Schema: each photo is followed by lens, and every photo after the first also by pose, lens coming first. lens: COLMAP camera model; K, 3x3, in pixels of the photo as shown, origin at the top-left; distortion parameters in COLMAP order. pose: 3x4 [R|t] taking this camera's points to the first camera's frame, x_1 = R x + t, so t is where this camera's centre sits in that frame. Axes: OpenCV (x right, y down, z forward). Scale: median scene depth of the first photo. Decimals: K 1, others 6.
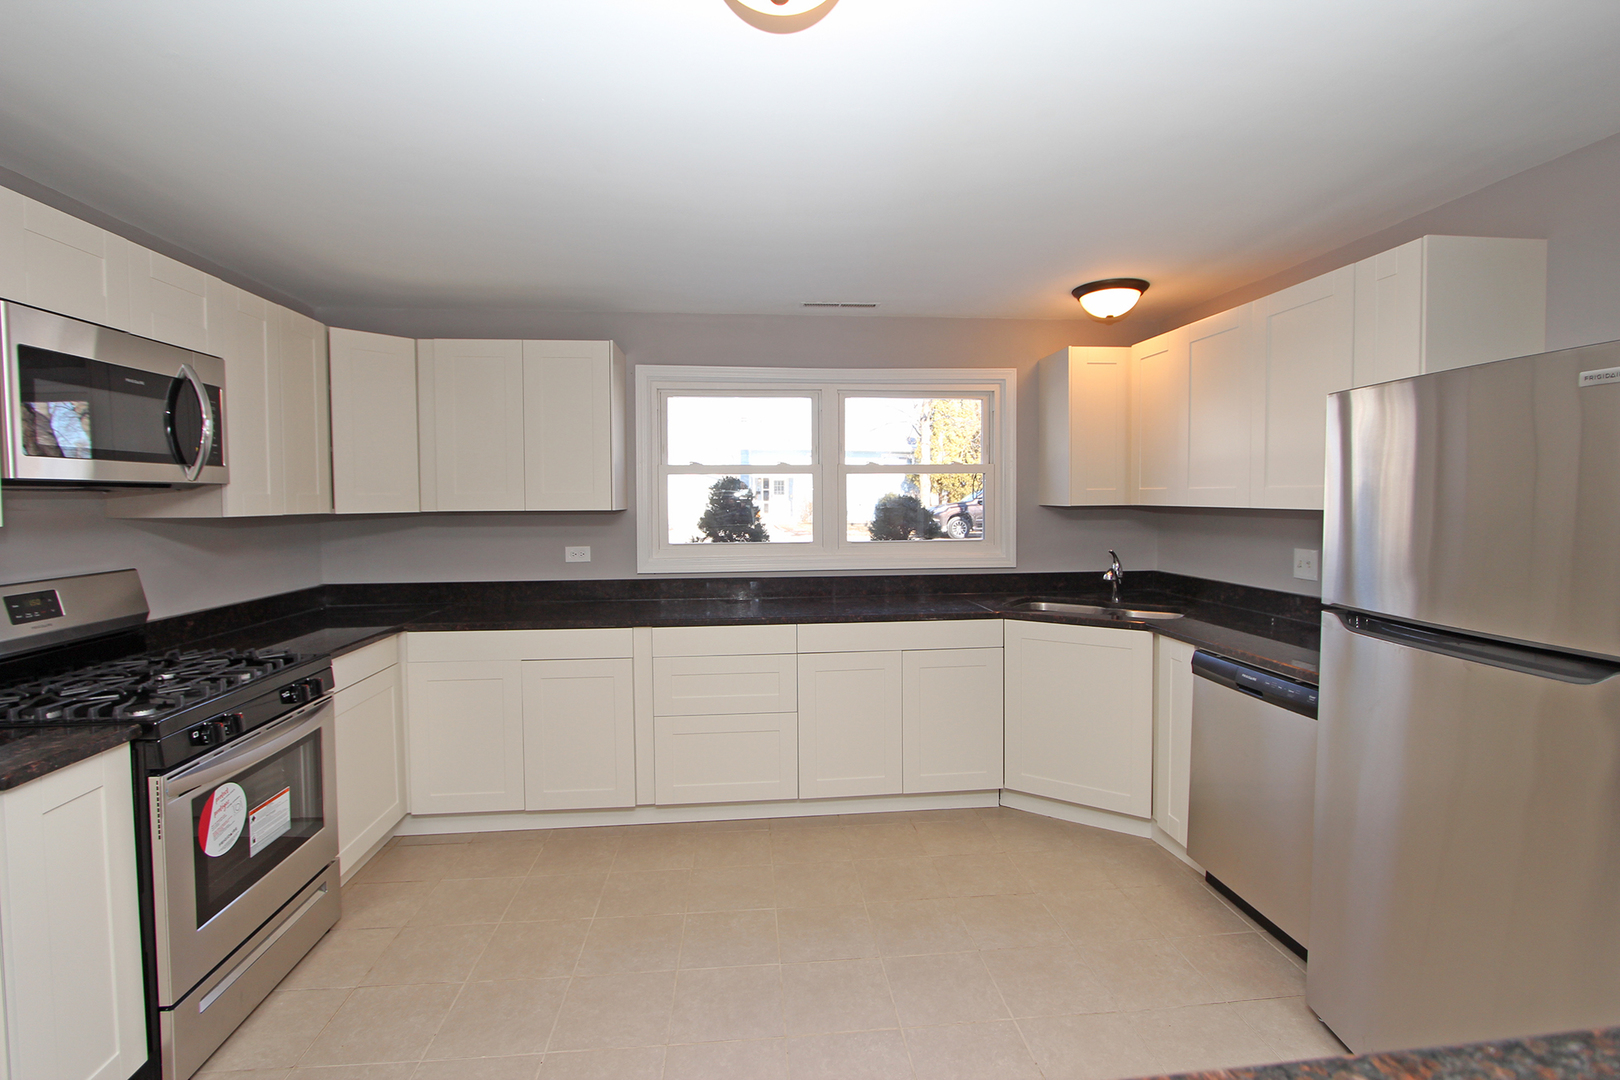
lens RADIAL K [[765.2, 0, 803.6], [0, 765.2, 534.0], [0, 0, 1]] dist [-0.009201, -0.000519]
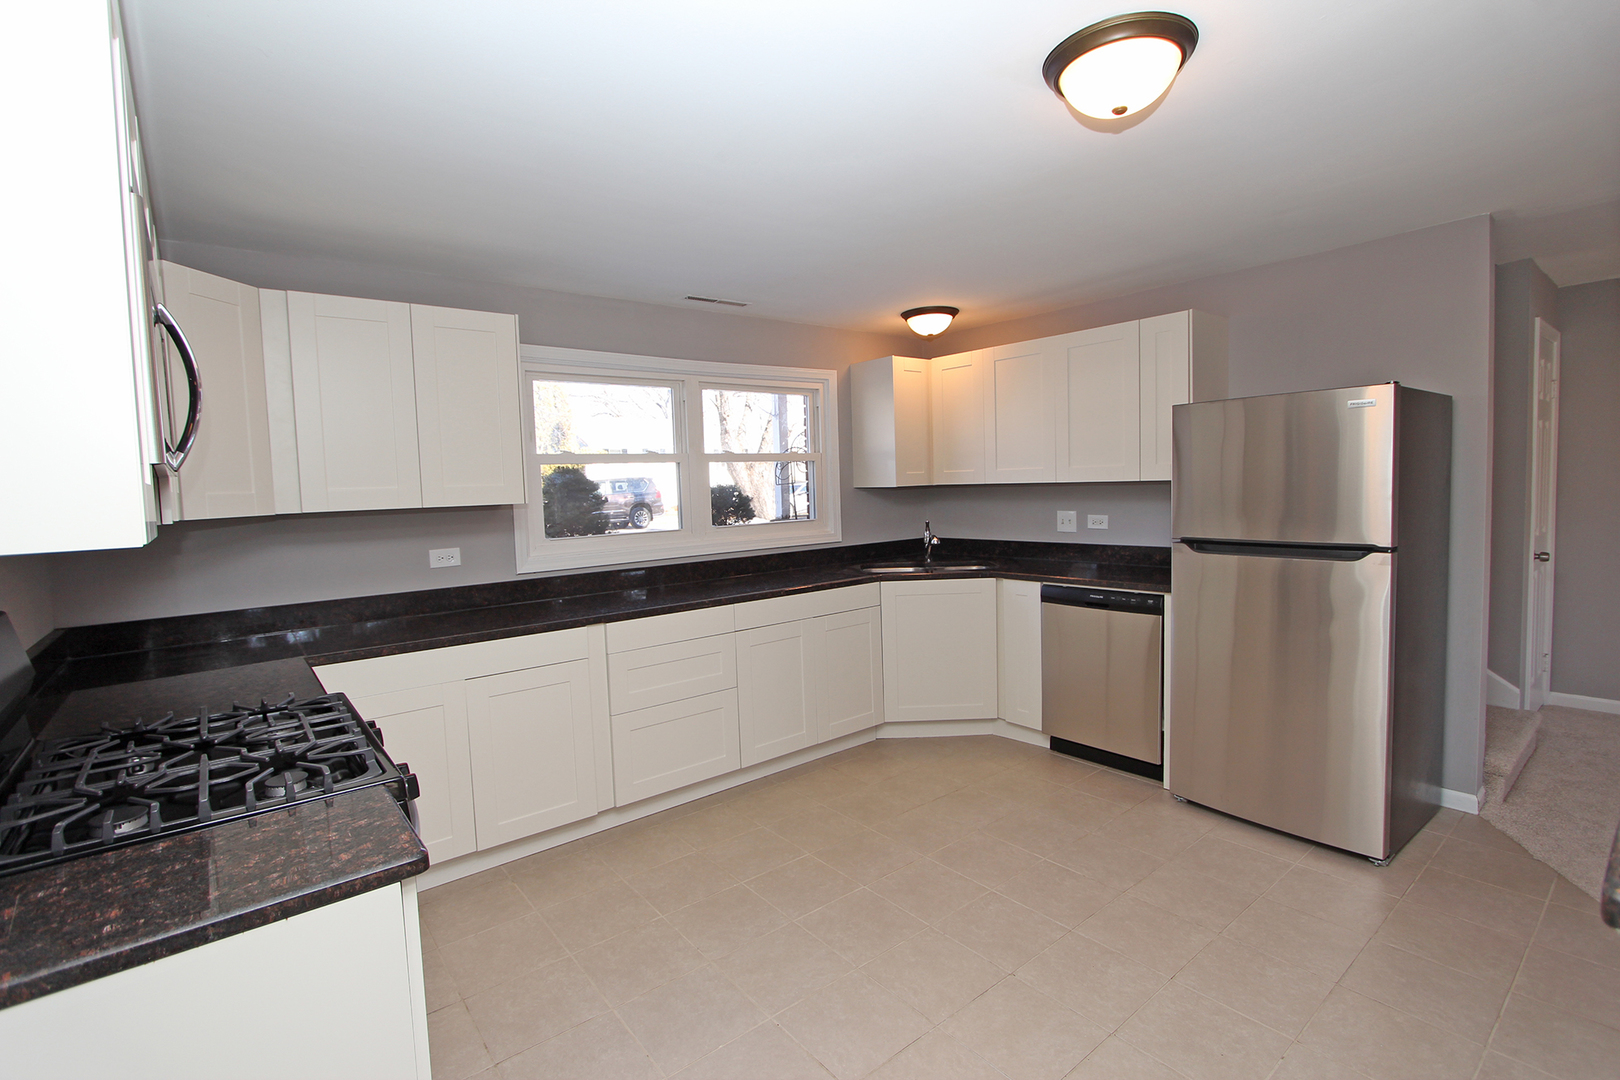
lens RADIAL K [[765.2, 0, 807.0], [0, 765.2, 541.4], [0, 0, 1]] dist [-0.009201, -0.000519]
pose [[0.833790, -0.064395, 0.548314, -0.426874], [0.051050, 0.997912, 0.039568, -0.005346], [-0.549717, -0.005000, 0.835336, 0.053529]]
